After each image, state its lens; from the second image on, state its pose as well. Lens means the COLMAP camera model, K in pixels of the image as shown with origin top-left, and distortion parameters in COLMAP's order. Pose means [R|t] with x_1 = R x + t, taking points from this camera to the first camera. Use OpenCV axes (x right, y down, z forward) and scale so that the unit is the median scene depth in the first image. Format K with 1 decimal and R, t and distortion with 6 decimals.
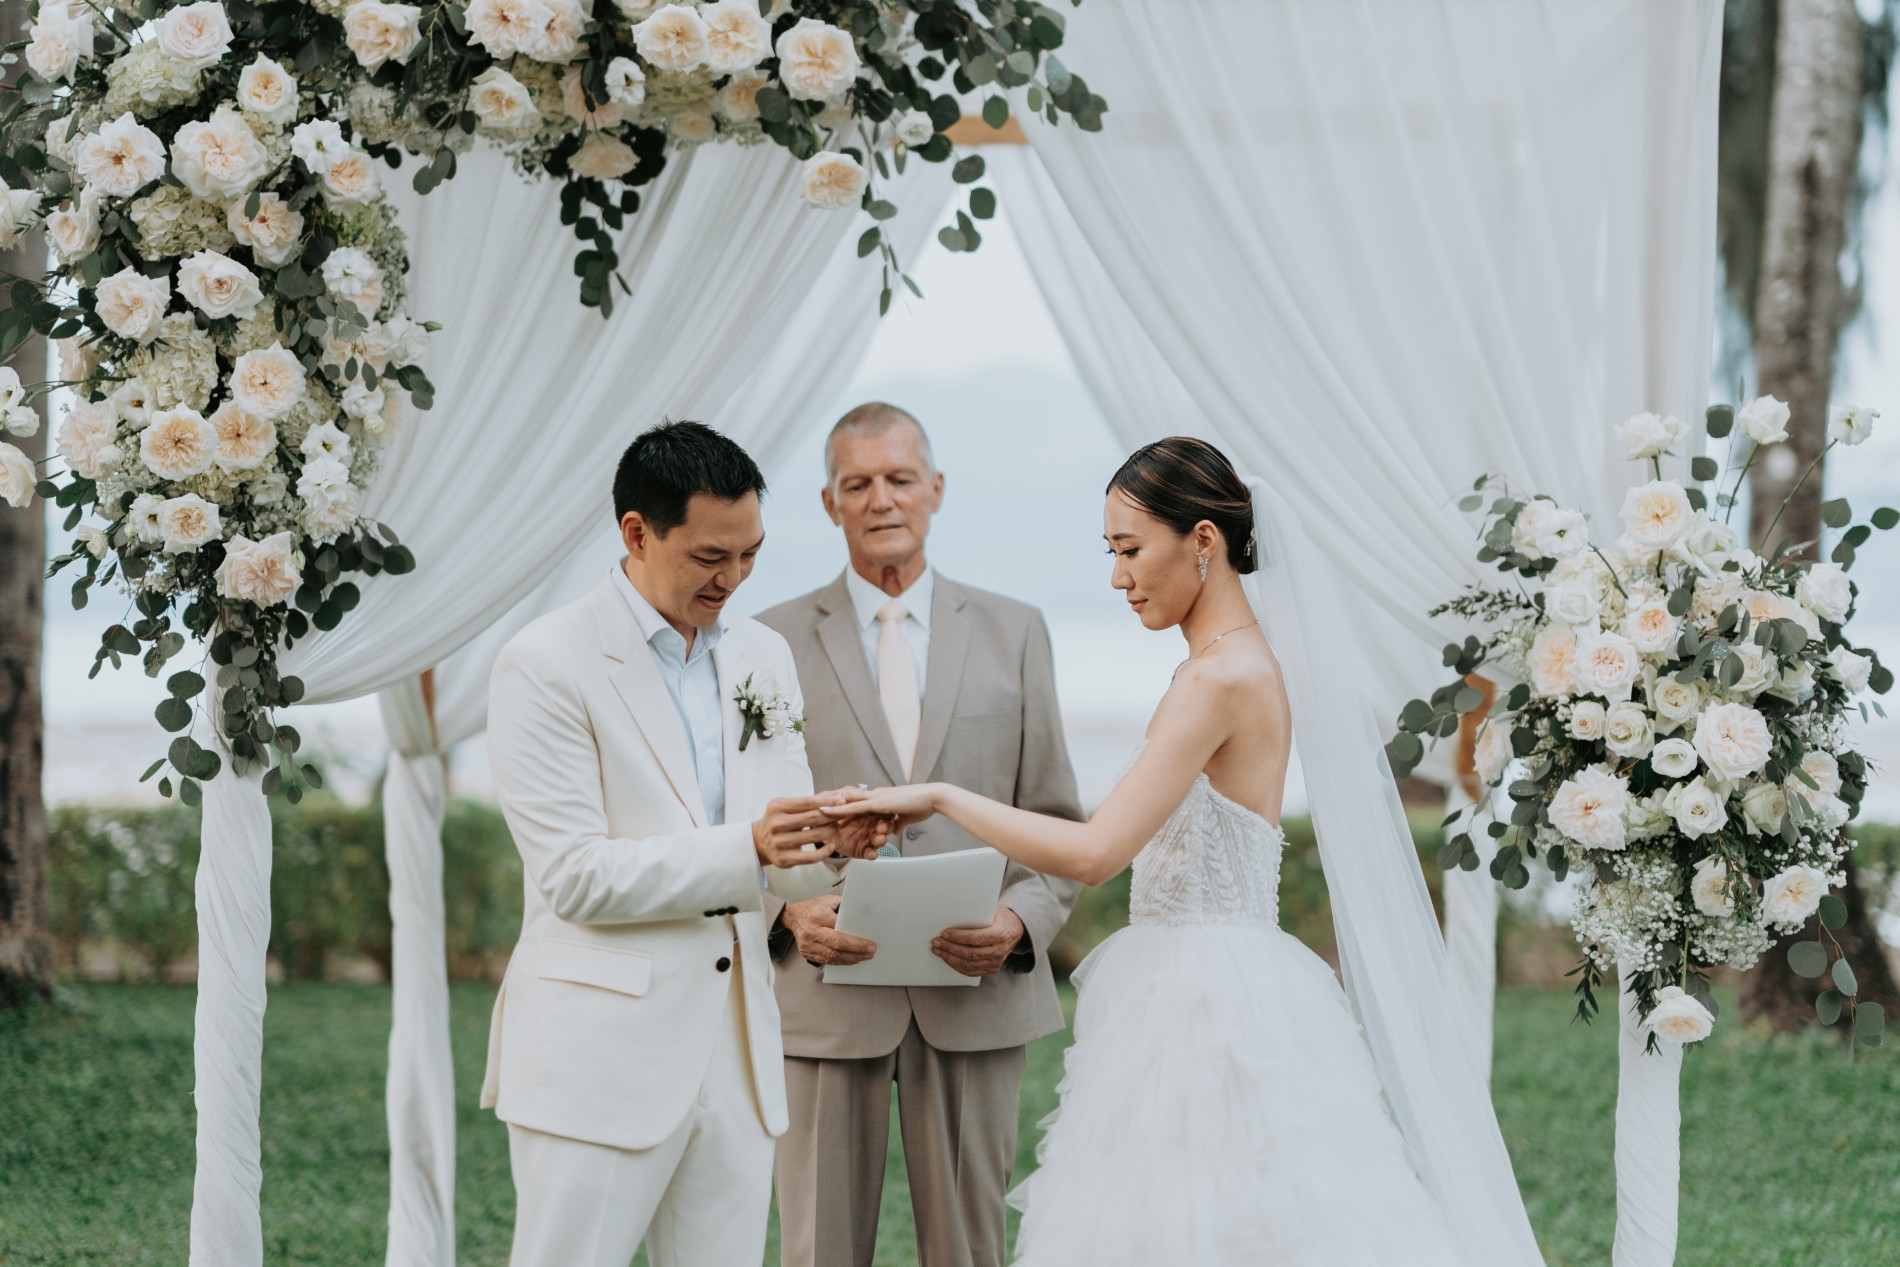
lens RADIAL K [[4553.0, 0, 950.0], [0, 4553.0, 633.5], [0, 0, 1]] dist [-0.032901, -0.208417]
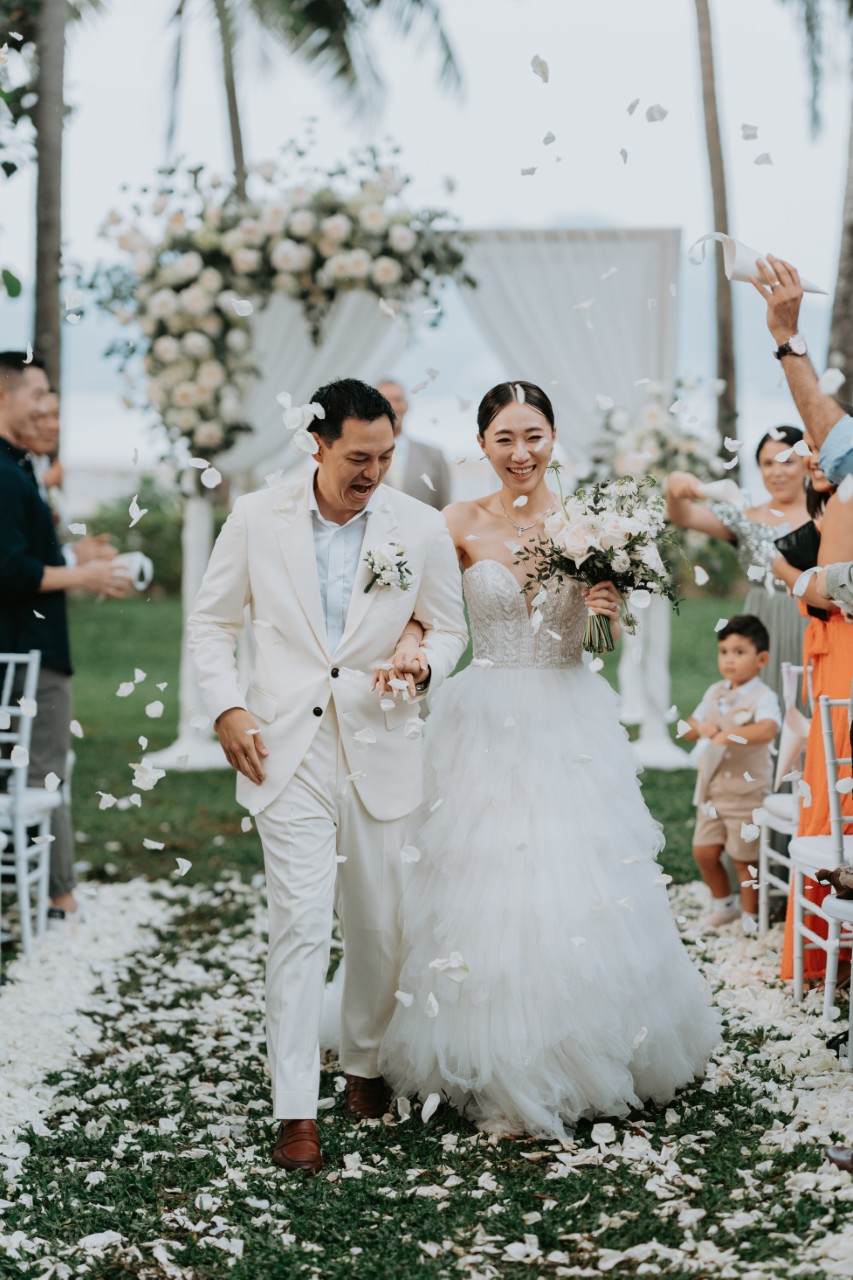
lens RADIAL K [[3255.1, 0, 428.1], [0, 3255.1, 666.5], [0, 0, 1]] dist [0.072491, -0.205988]
pose [[0.999290, -0.001476, -0.037649, 0.082355], [0.004397, 0.996974, 0.077606, -0.027610], [0.037421, -0.077717, 0.996273, -1.229676]]
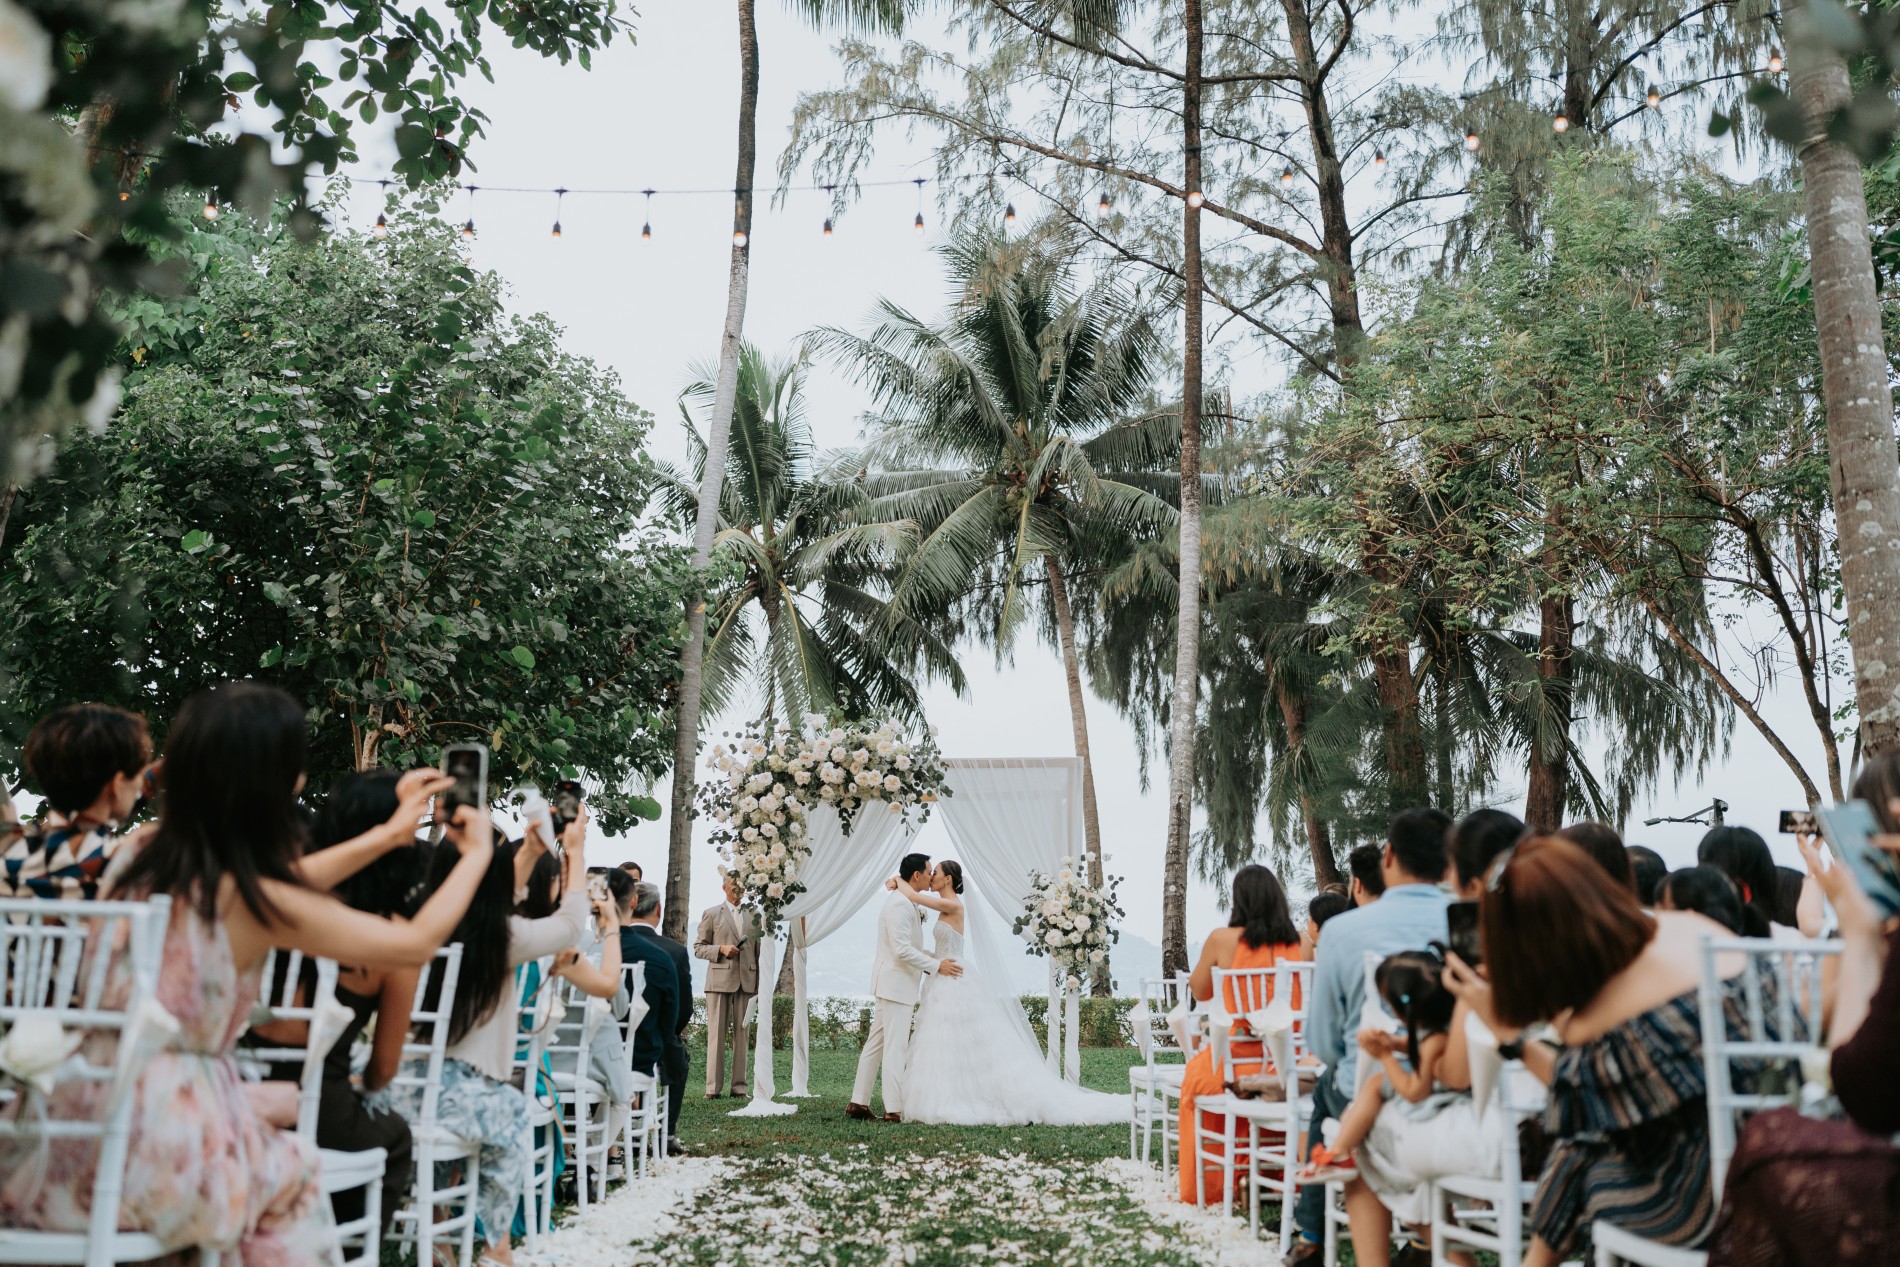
lens RADIAL K [[1861.1, 0, 941.3], [0, 1861.1, 639.4], [0, 0, 1]] dist [-0.001044, 0.014644]
pose [[0.999785, -0.007364, -0.019381, 0.061686], [0.003394, 0.980325, -0.197359, 0.113904], [0.020453, 0.197251, 0.980140, -0.959033]]
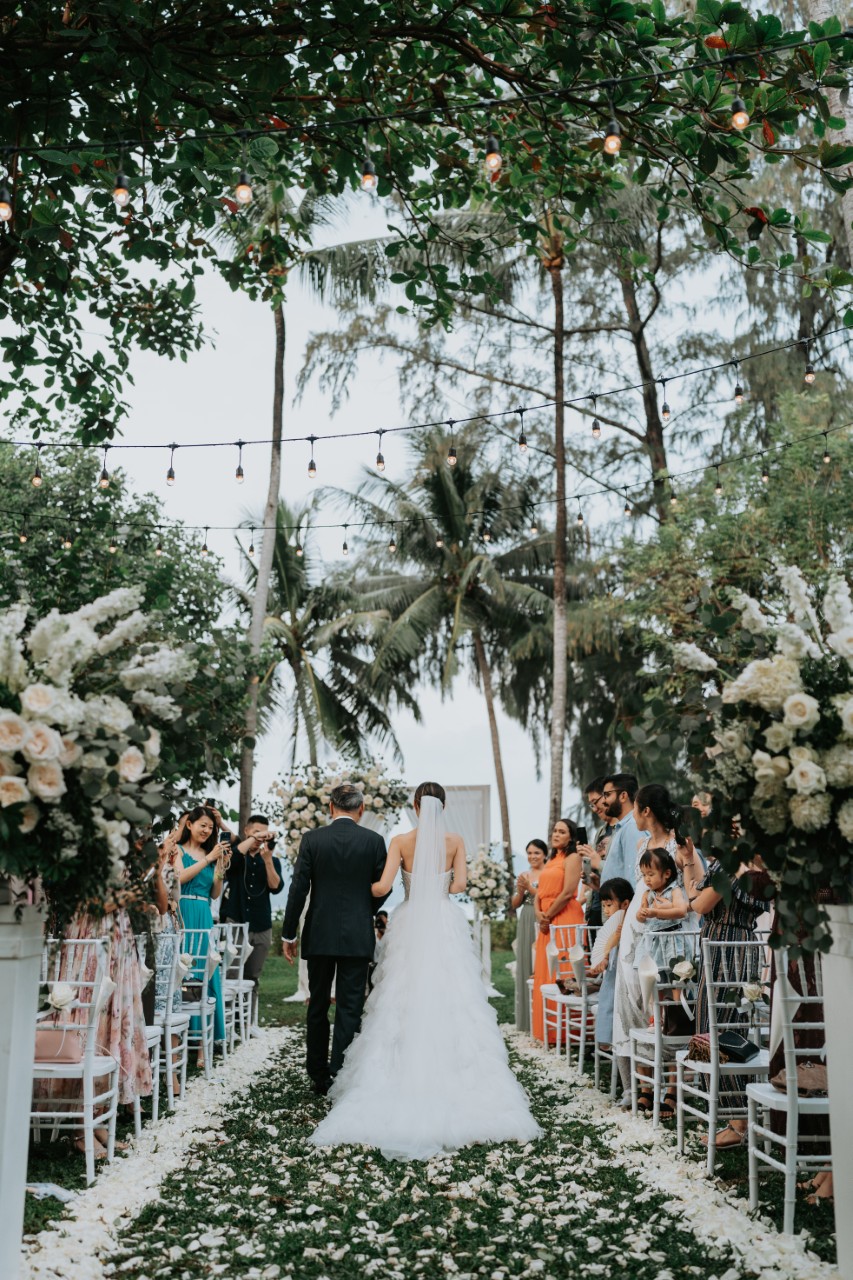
lens RADIAL K [[1293.9, 0, 426.5], [0, 1293.9, 640.0], [0, 0, 1]] dist [0.007760, -0.023436]
pose [[0.999760, -0.021675, -0.003135, 0.070669], [0.020538, 0.977601, -0.209461, 0.078365], [0.007605, 0.209347, 0.977812, -1.328952]]
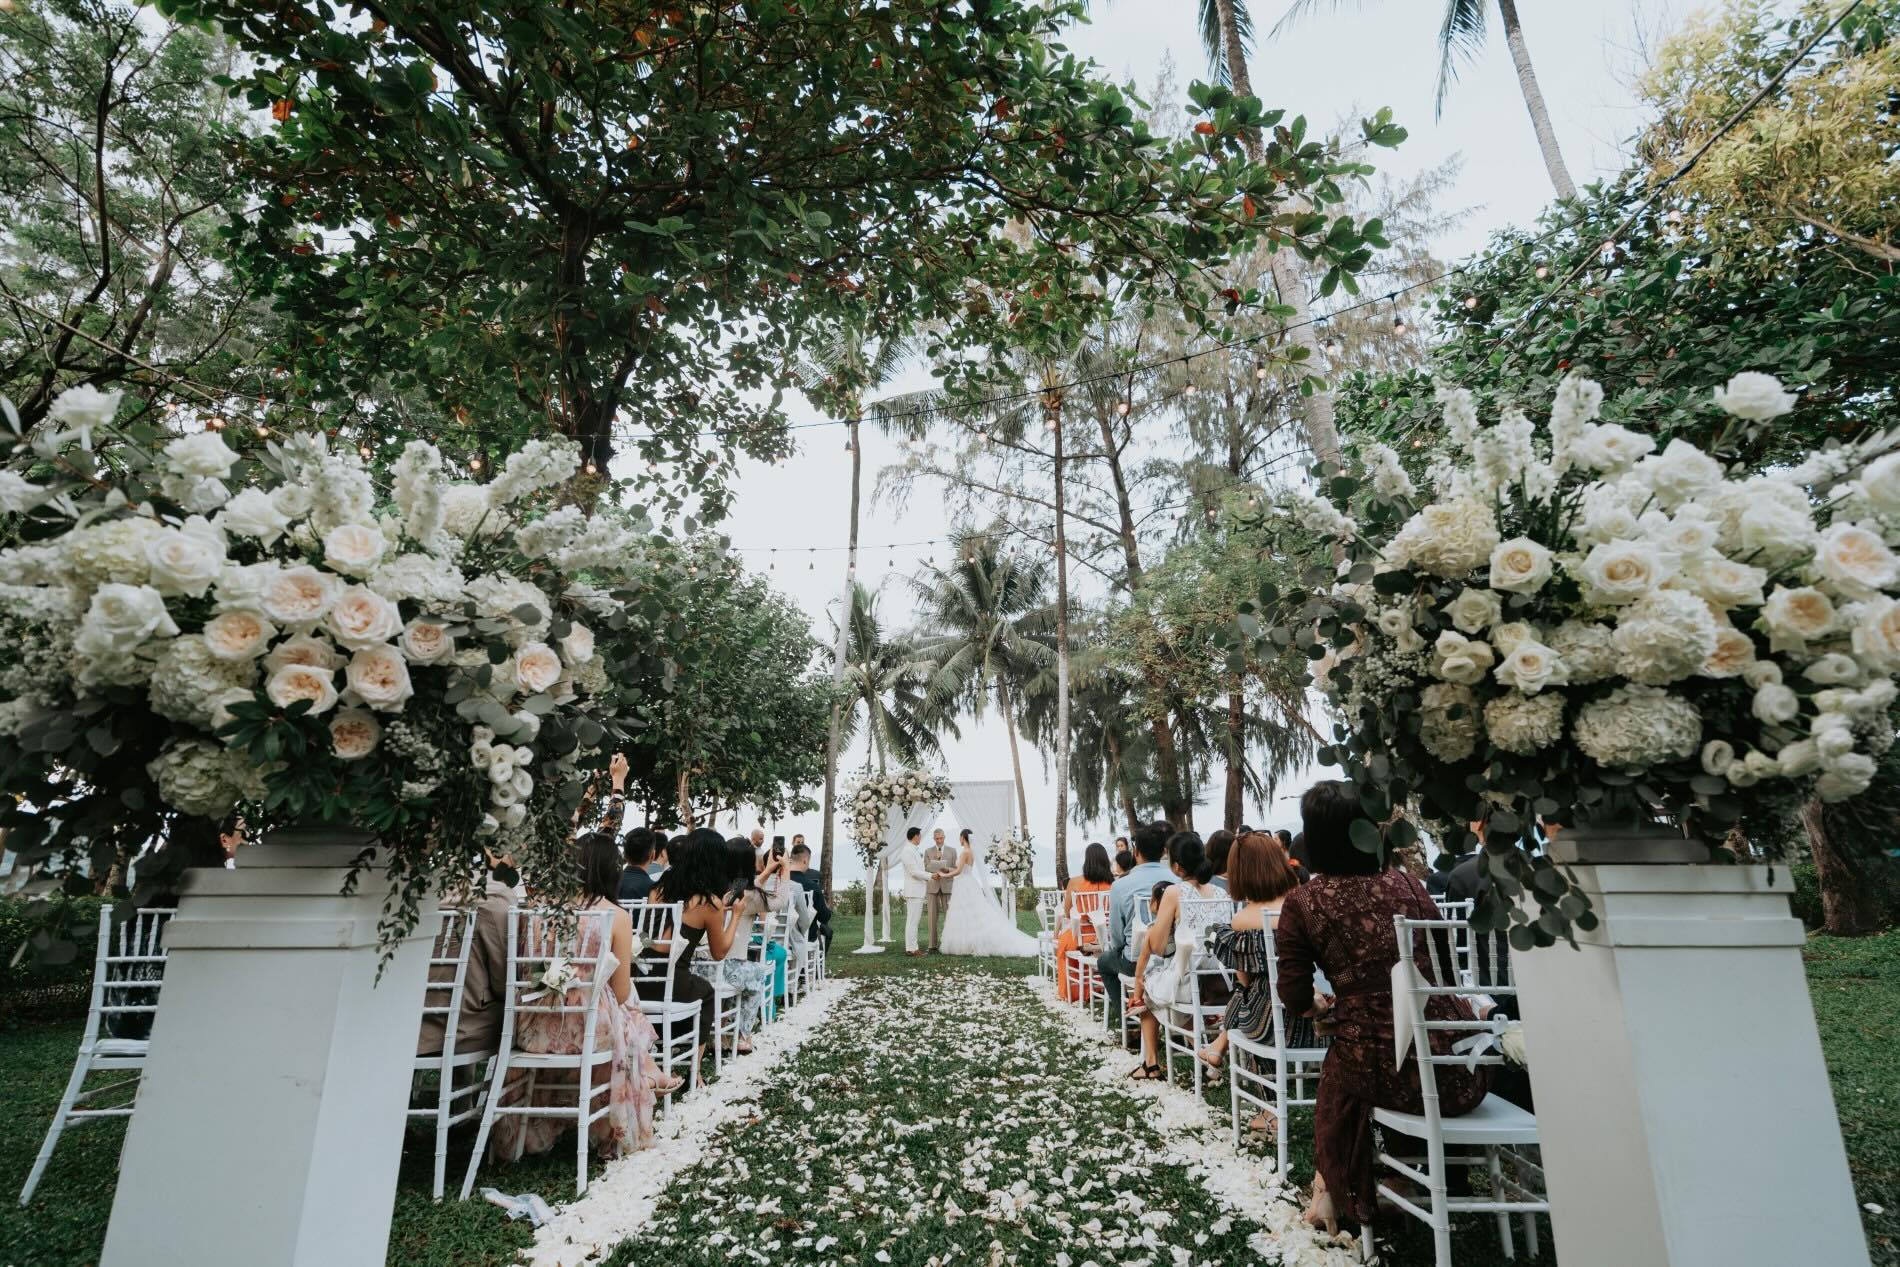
lens RADIAL K [[878.5, 0, 945.1], [0, 878.5, 641.6], [0, 0, 1]] dist [-0.000466, 0.000108]
pose [[0.999251, -0.030384, -0.023953, 0.072057], [0.022854, 0.963080, -0.268245, 0.078778], [0.031219, 0.267496, 0.963053, -1.030832]]
